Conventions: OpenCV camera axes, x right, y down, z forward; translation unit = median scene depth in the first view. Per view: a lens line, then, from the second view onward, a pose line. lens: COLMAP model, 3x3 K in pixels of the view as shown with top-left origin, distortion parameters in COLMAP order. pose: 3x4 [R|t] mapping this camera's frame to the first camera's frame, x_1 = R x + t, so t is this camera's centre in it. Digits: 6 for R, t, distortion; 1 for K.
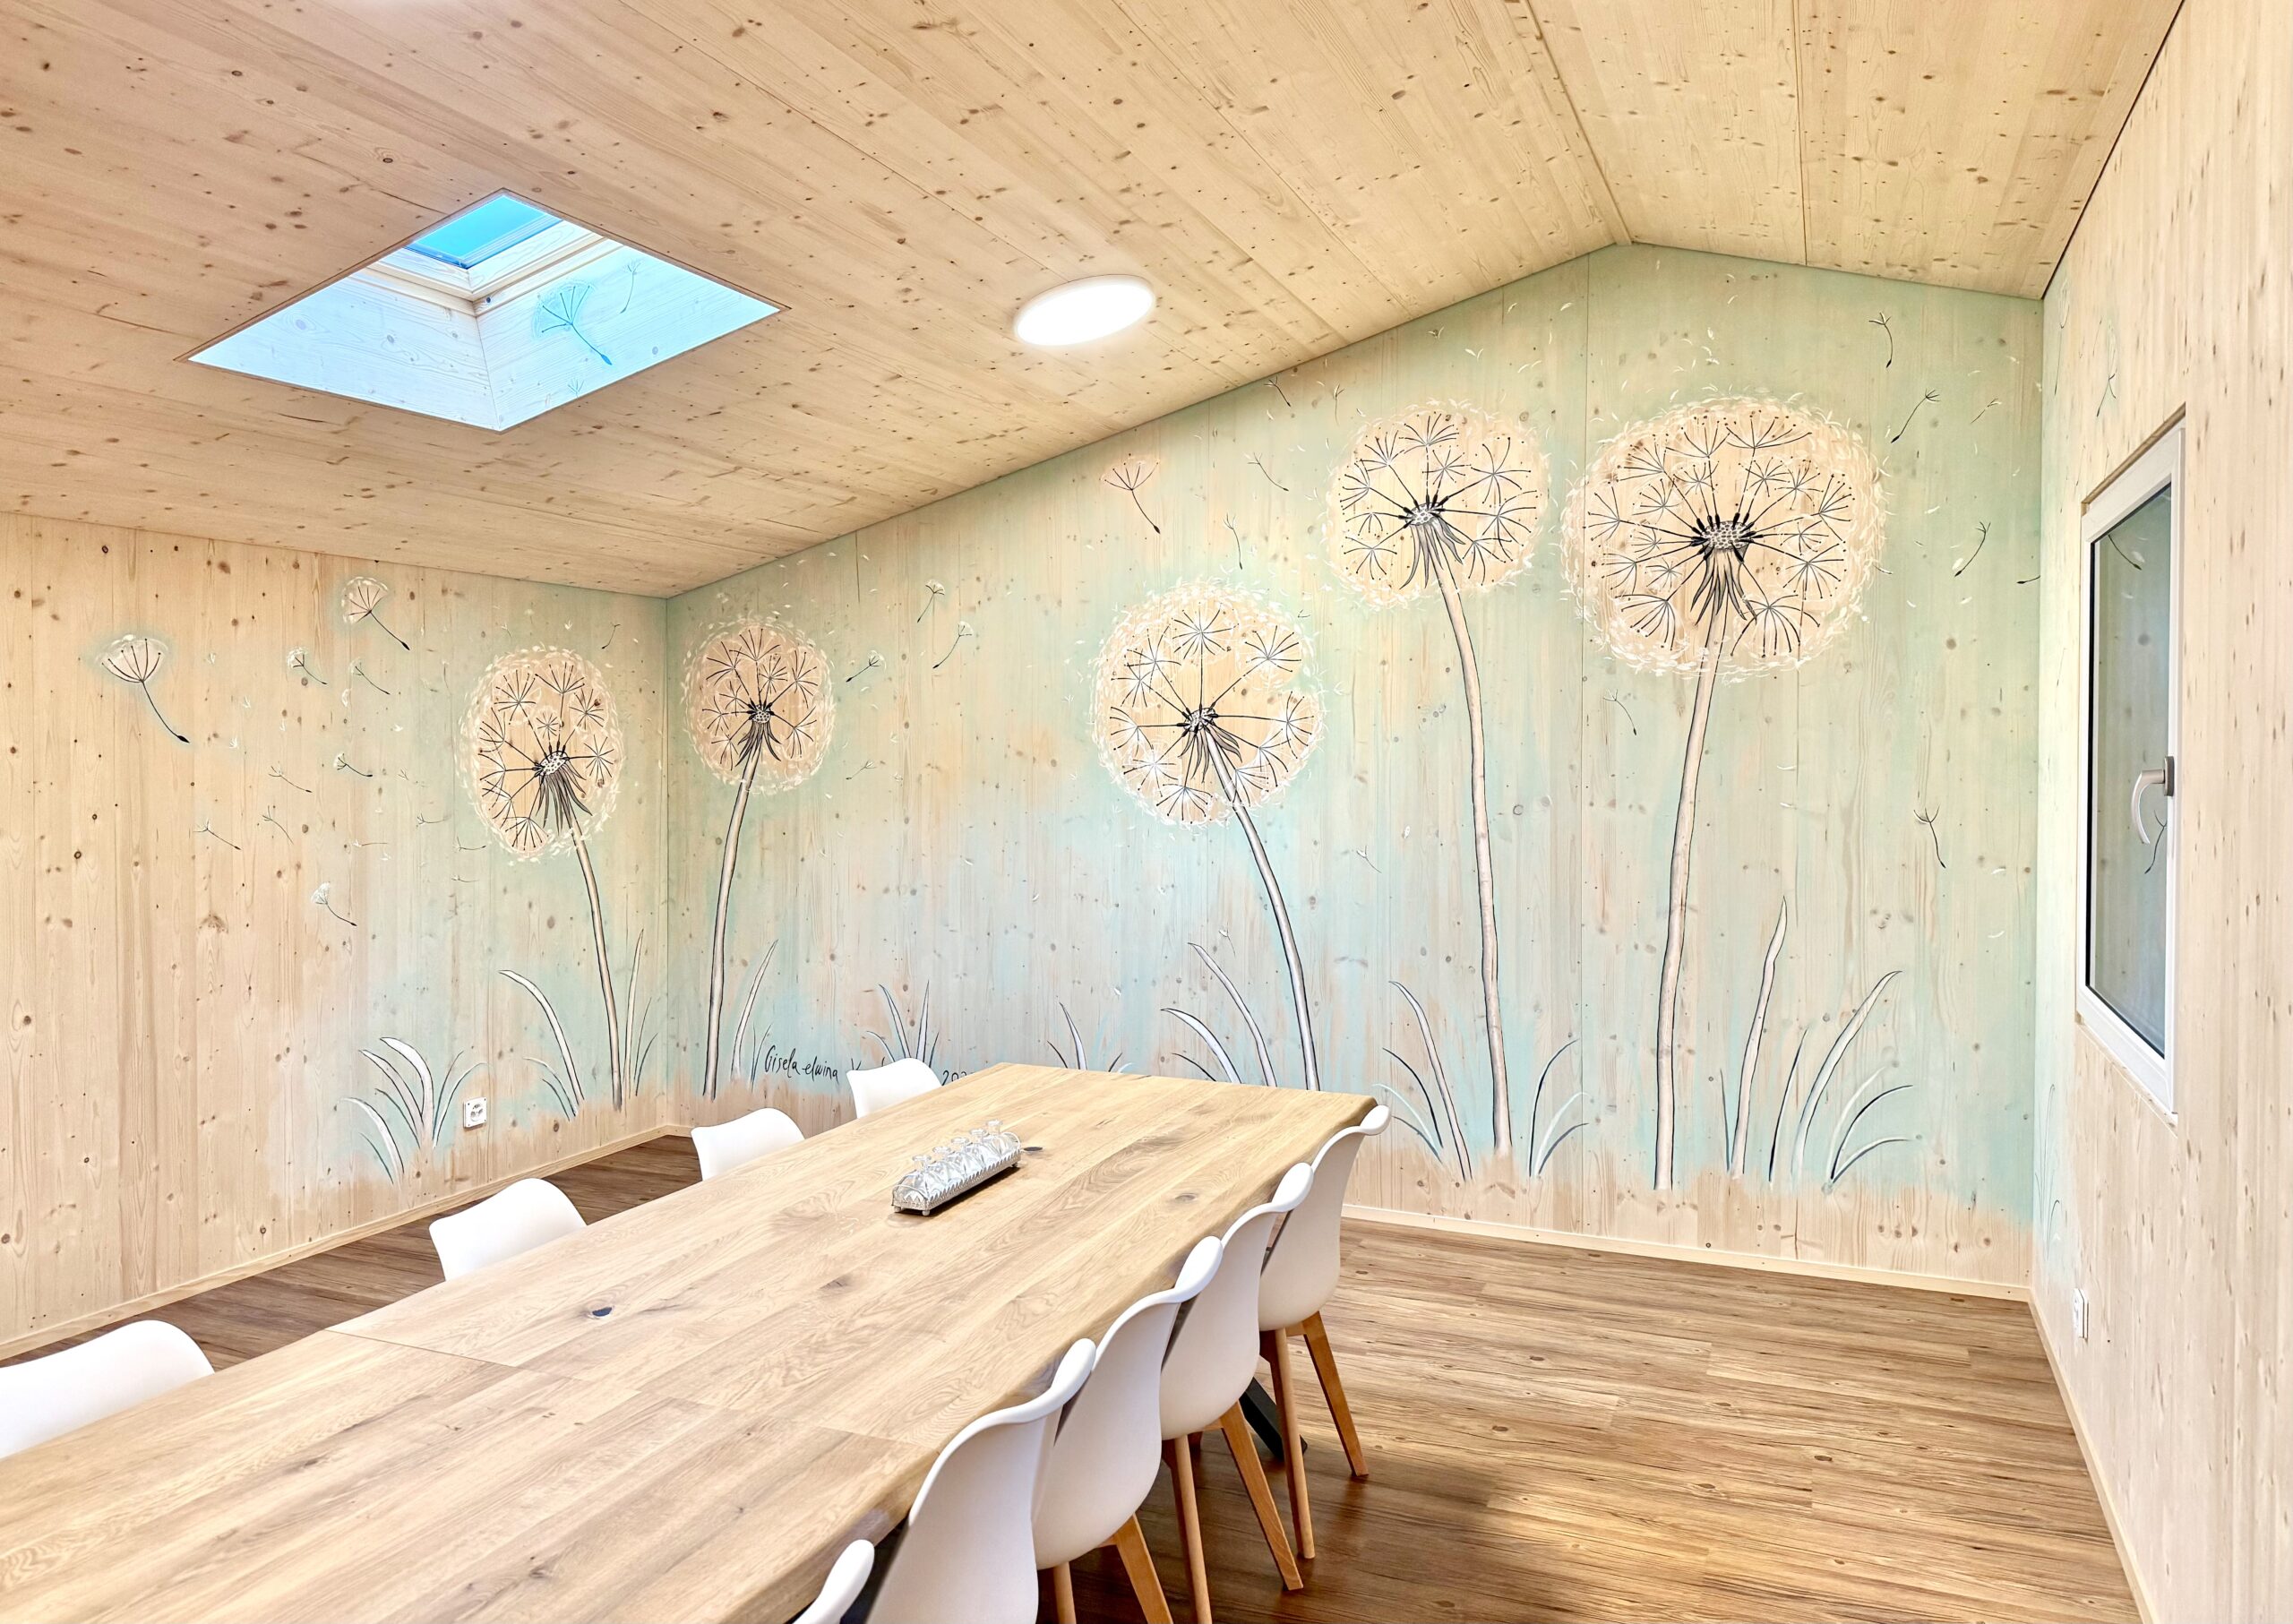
lens RADIAL K [[1590.0, 0, 1135.8], [0, 1590.0, 773.9], [0, 0, 1]] dist [0.080497, -0.112791]
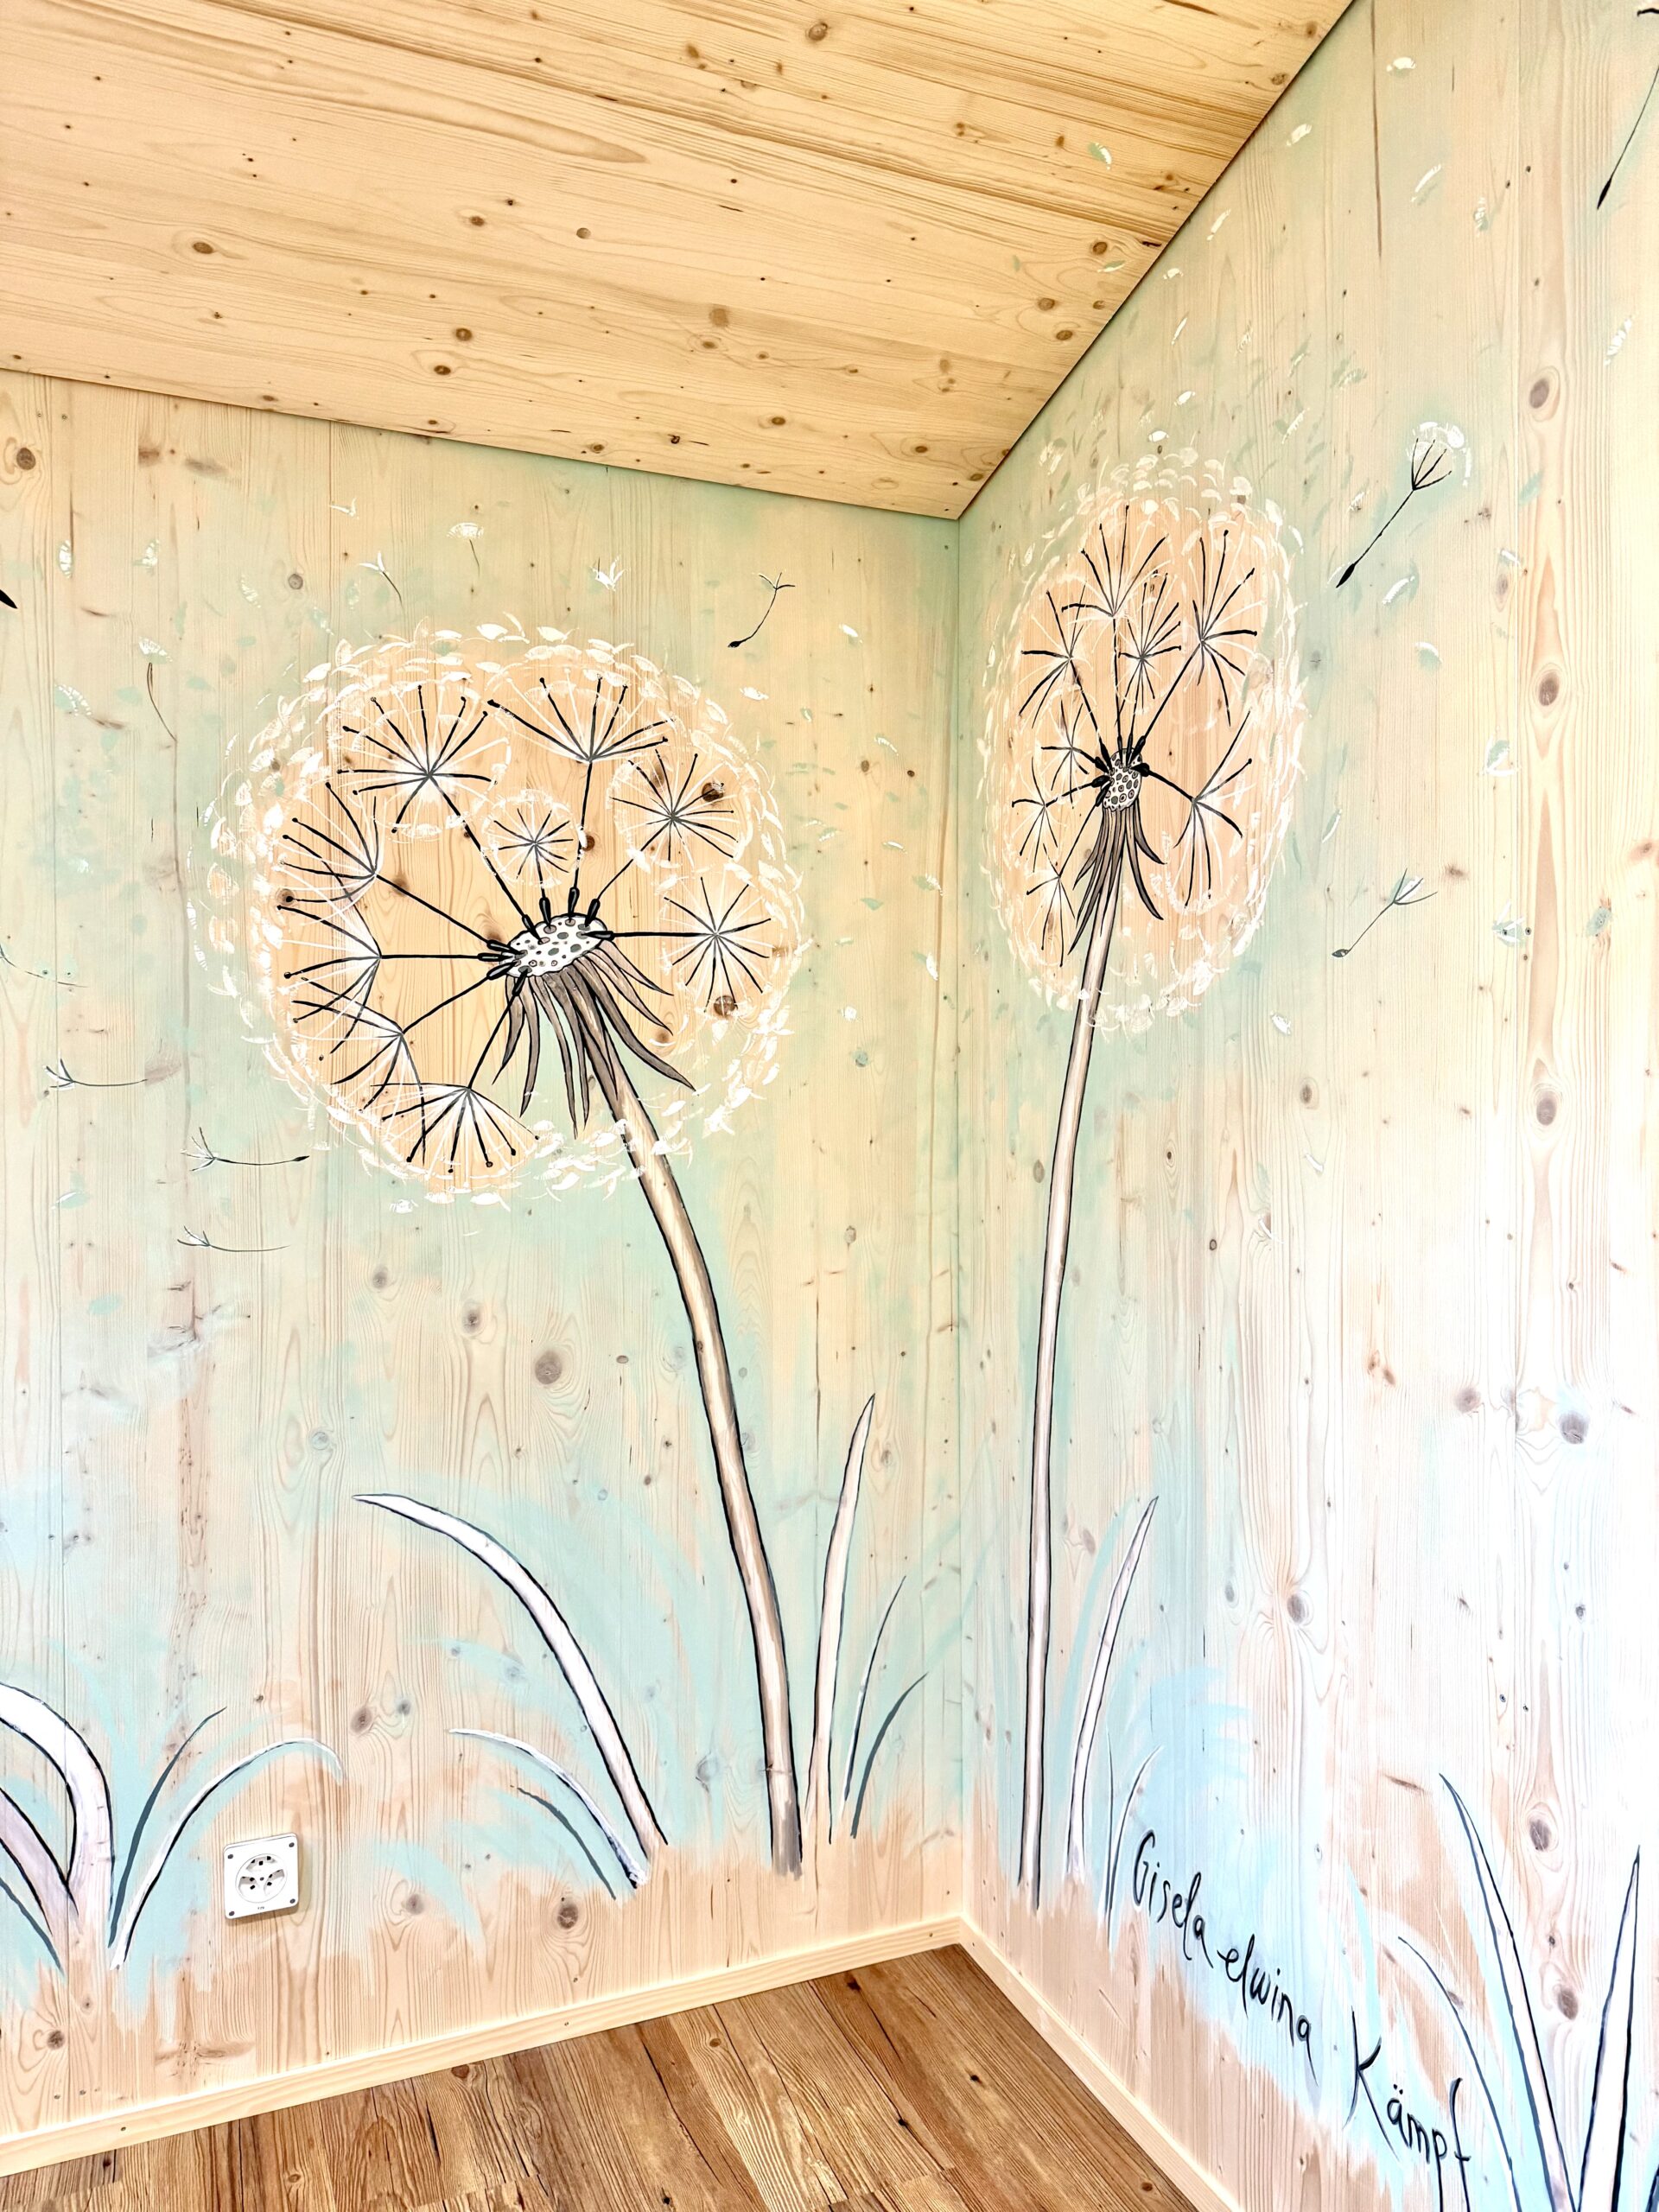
lens RADIAL K [[1562.0, 0, 832.1], [0, 1562.0, 1117.3], [0, 0, 1]] dist [0.066758, -0.075890]
pose [[0.719064, 0.011787, -0.694844, -0.069828], [-0.010086, 0.999928, 0.006525, 0.034526], [0.694871, 0.002316, 0.719131, 0.885508]]
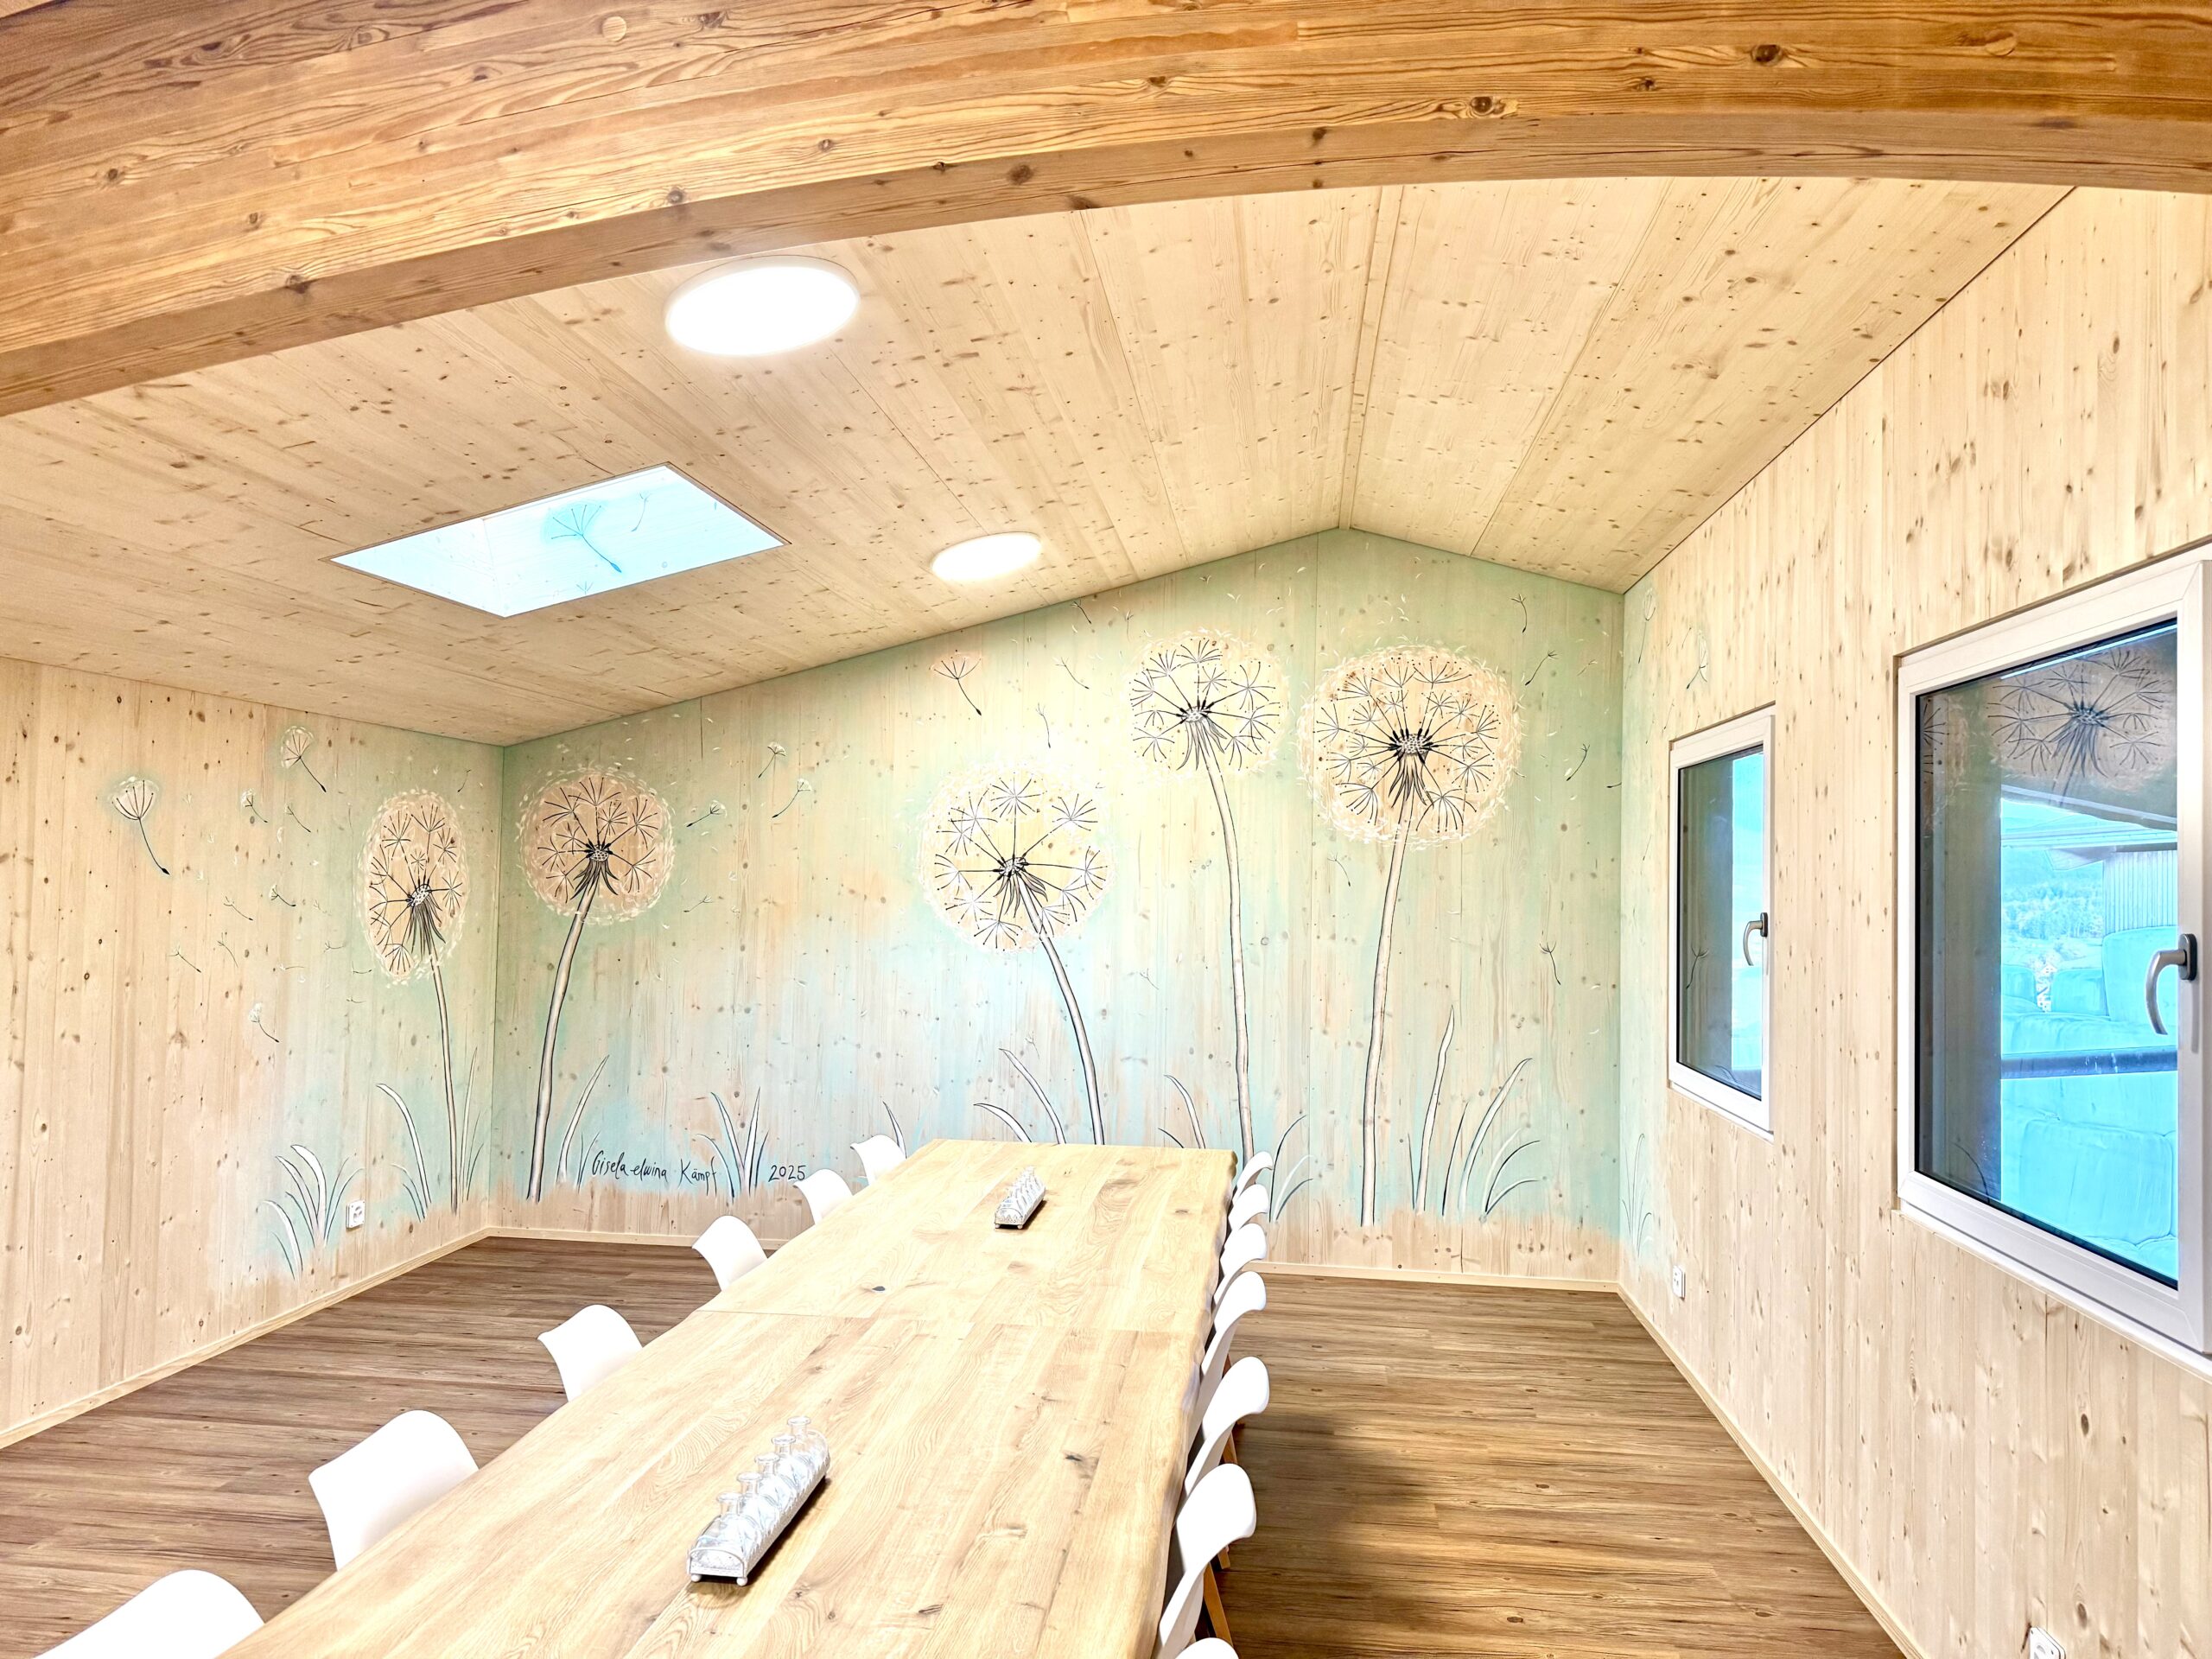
lens RADIAL K [[1528.0, 0, 1116.5], [0, 1528.0, 832.3], [0, 0, 1]] dist [0.086207, -0.123820]
pose [[0.957519, 0.026248, 0.287174, -0.239587], [-0.012389, 0.998674, -0.049970, -0.002832], [-0.288105, 0.044289, 0.956574, -0.176449]]
